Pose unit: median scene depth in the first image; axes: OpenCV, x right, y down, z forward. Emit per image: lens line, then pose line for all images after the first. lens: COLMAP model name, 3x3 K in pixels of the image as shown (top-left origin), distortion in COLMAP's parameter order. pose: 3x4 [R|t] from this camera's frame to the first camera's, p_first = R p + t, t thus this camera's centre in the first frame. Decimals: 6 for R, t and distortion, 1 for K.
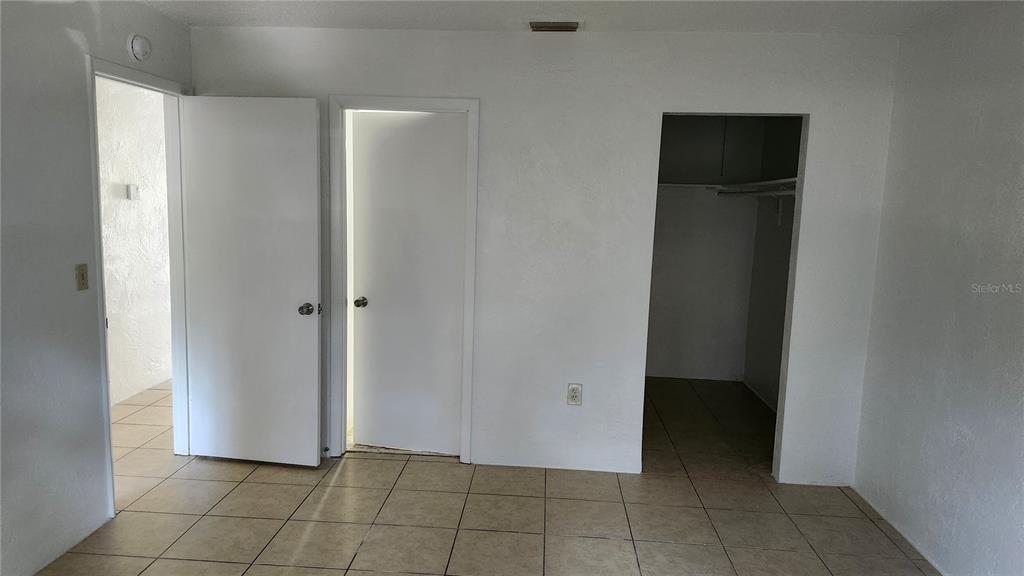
lens RADIAL K [[704.3, 0, 512.0], [0, 704.3, 288.0], [0, 0, 1]] dist [0.027792, -0.004875]
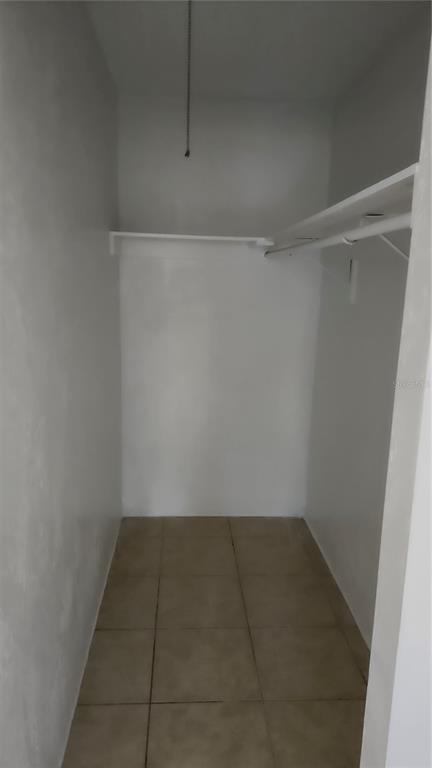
lens RADIAL K [[528.3, 0, 217.2], [0, 528.3, 373.5], [0, 0, 1]] dist [0.027792, -0.004875]
pose [[0.993230, -0.024604, 0.113531, 0.198724], [0.017318, 0.997753, 0.064722, -0.057394], [-0.114869, -0.062317, 0.991424, 0.534047]]
